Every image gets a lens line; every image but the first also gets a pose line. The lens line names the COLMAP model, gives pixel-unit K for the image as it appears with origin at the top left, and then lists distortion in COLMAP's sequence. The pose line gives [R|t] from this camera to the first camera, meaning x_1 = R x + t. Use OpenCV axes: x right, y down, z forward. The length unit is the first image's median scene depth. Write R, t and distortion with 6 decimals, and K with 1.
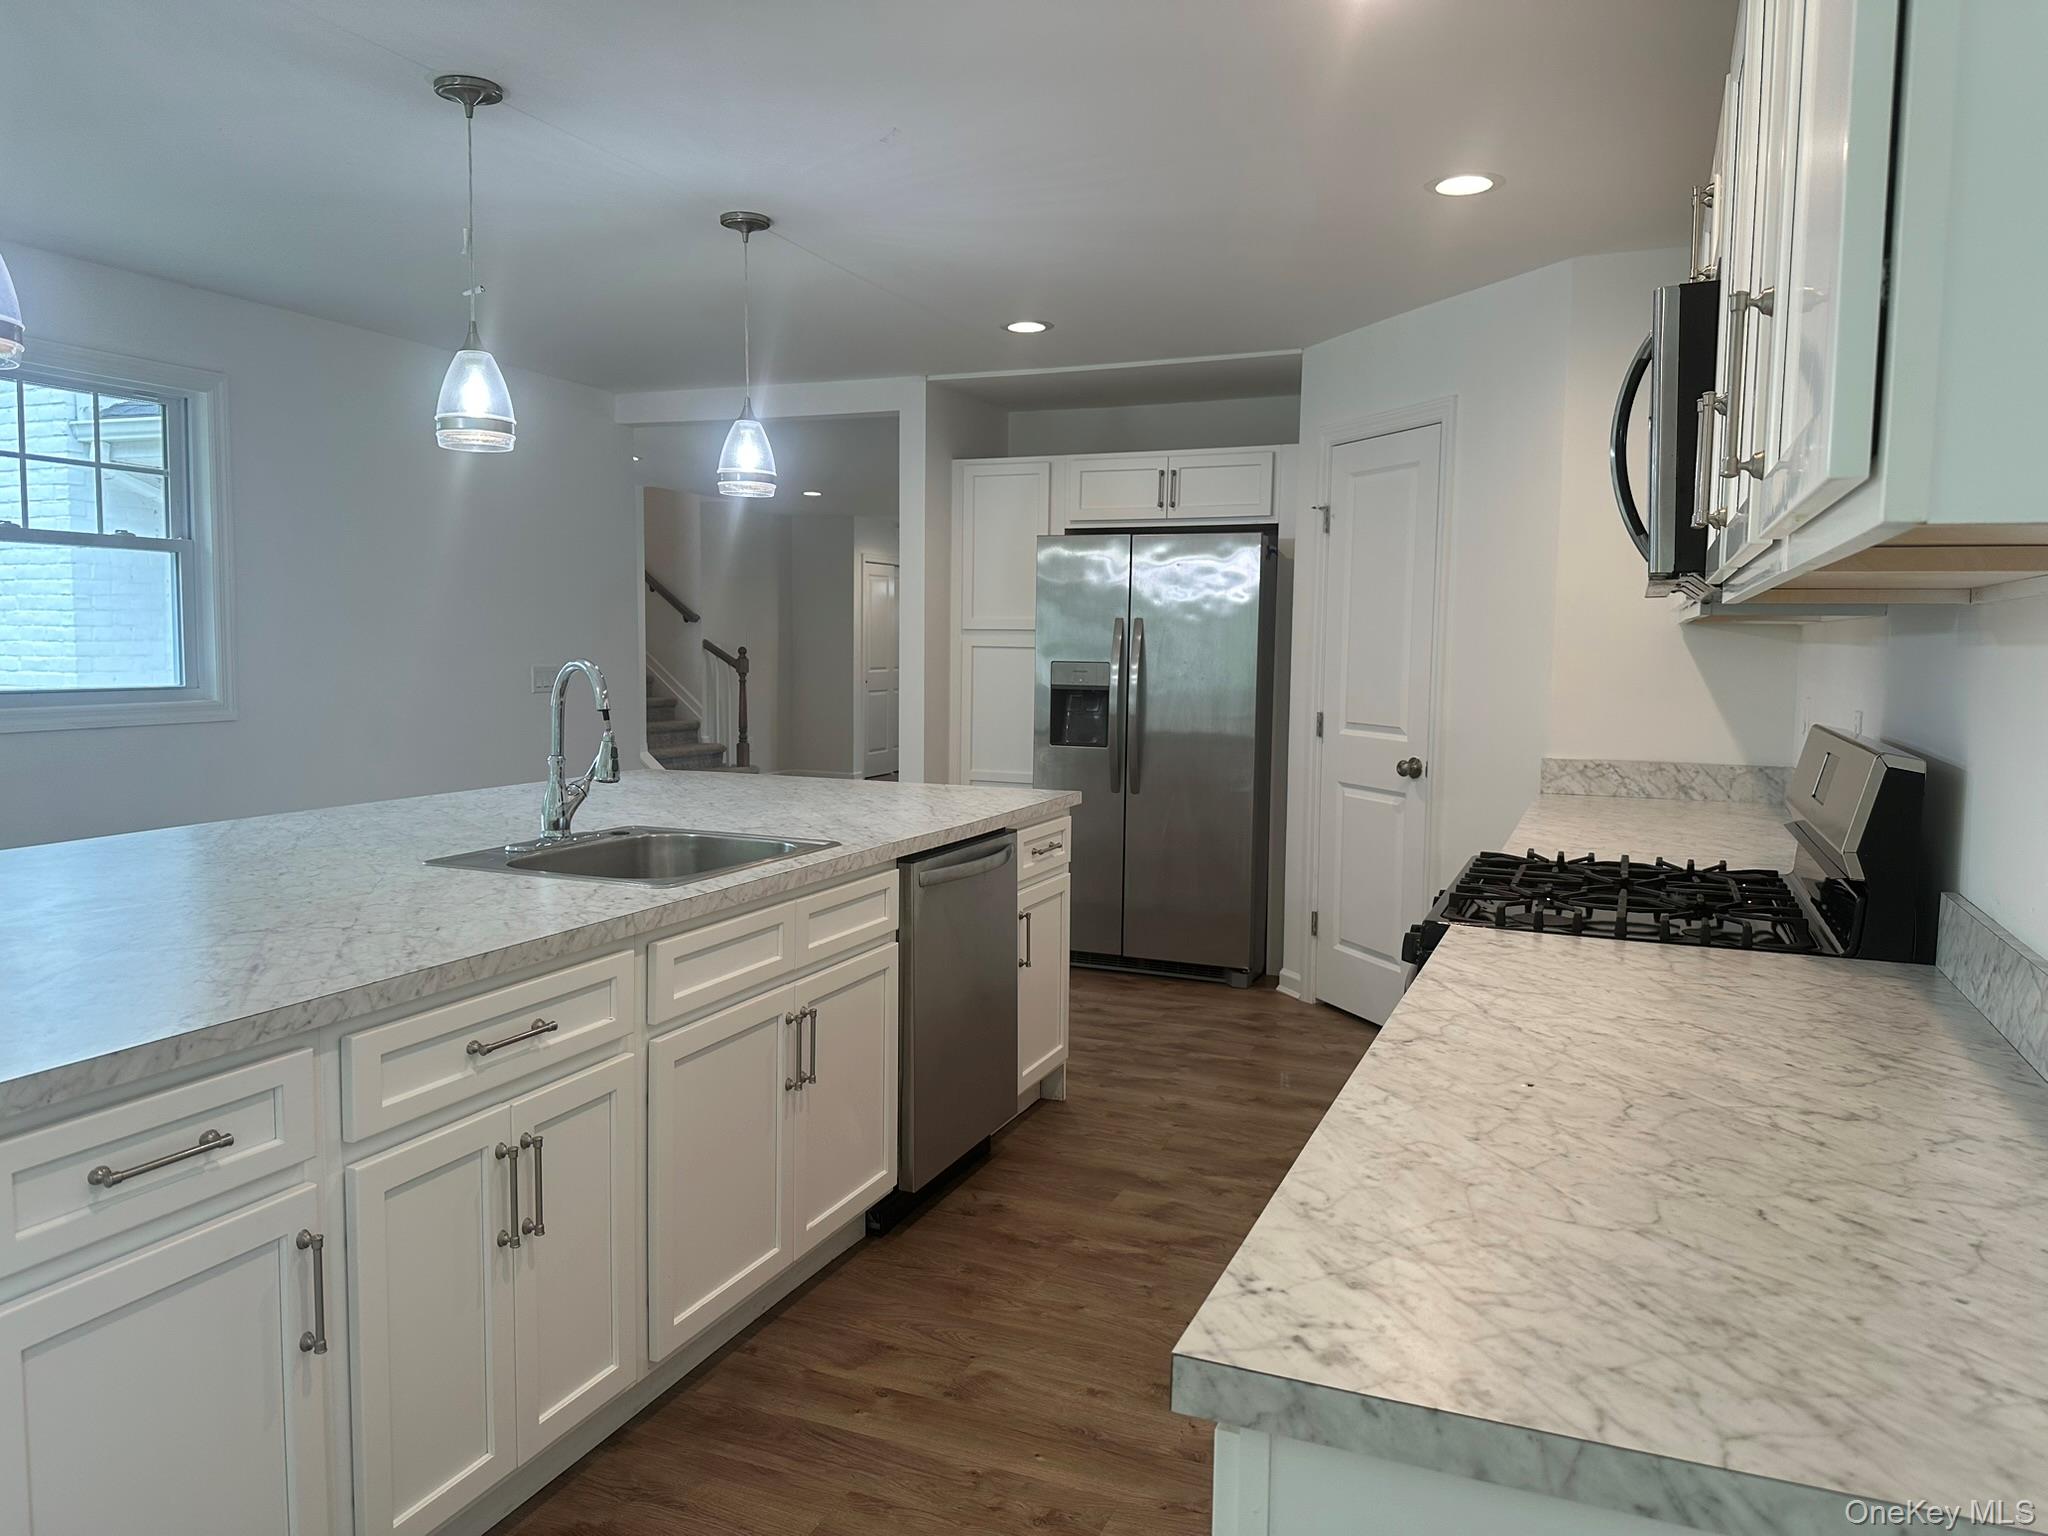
lens RADIAL K [[1434.6, 0, 1035.1], [0, 1434.6, 764.2], [0, 0, 1]] dist [0.046075, -0.057817]
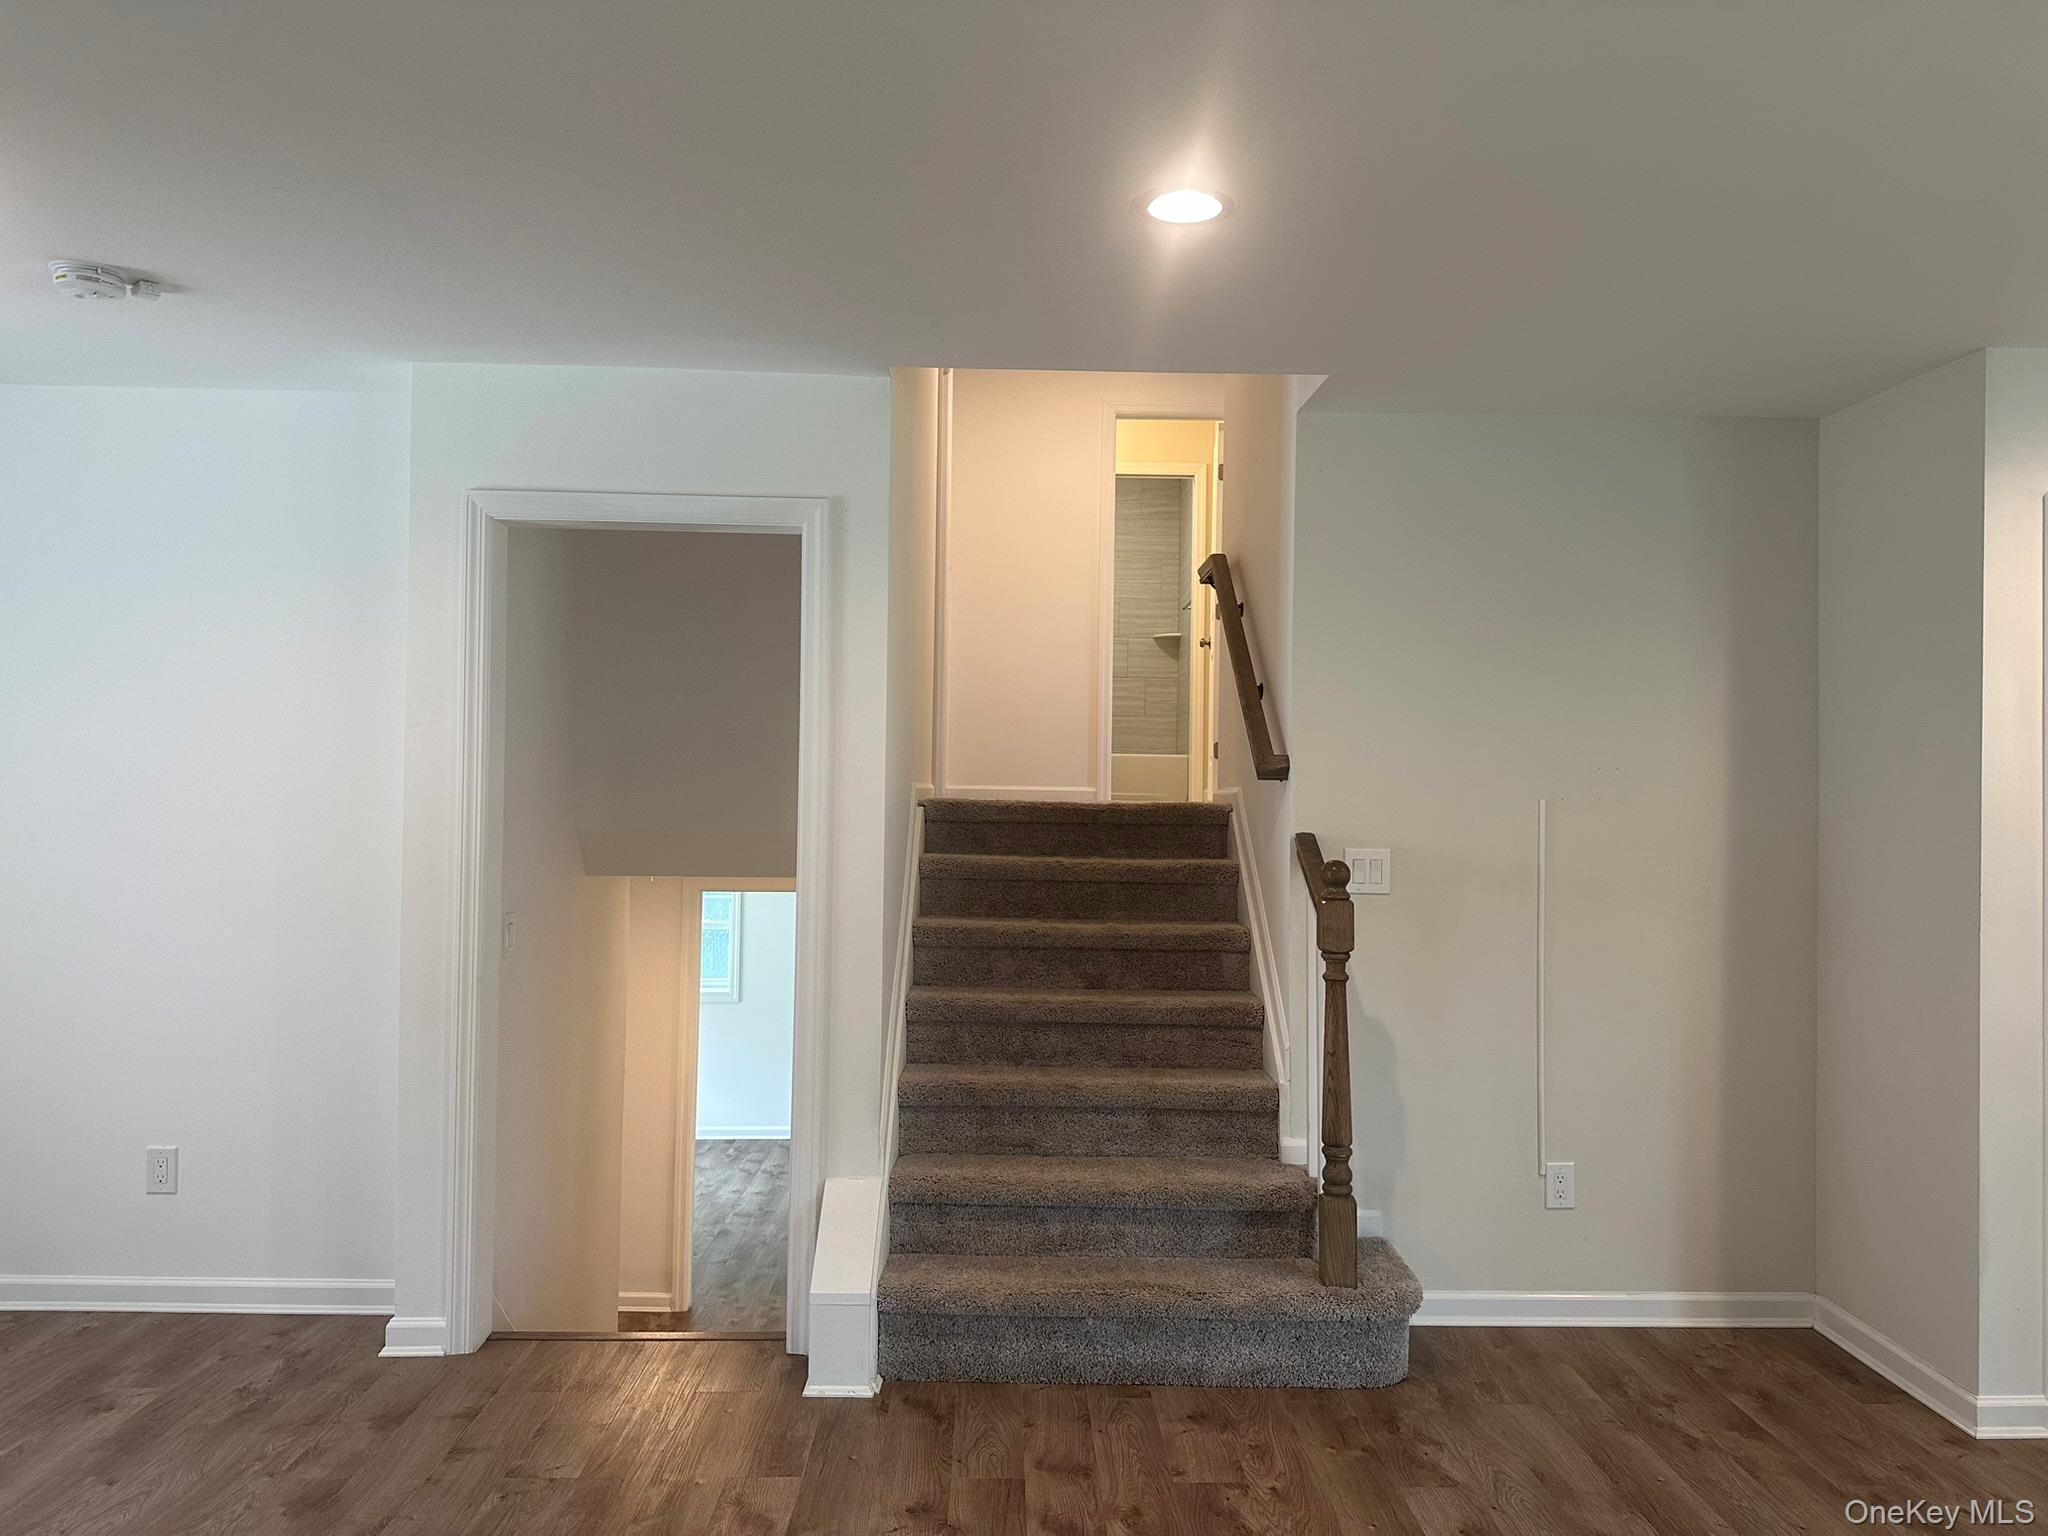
lens RADIAL K [[1434.6, 0, 1023.4], [0, 1434.6, 742.7], [0, 0, 1]] dist [0.046075, -0.057817]
pose [[0.411060, -0.036069, -0.910895, 0.038097], [-0.081482, 0.993764, -0.076120, -0.077527], [0.907960, 0.105511, 0.405557, 0.812817]]
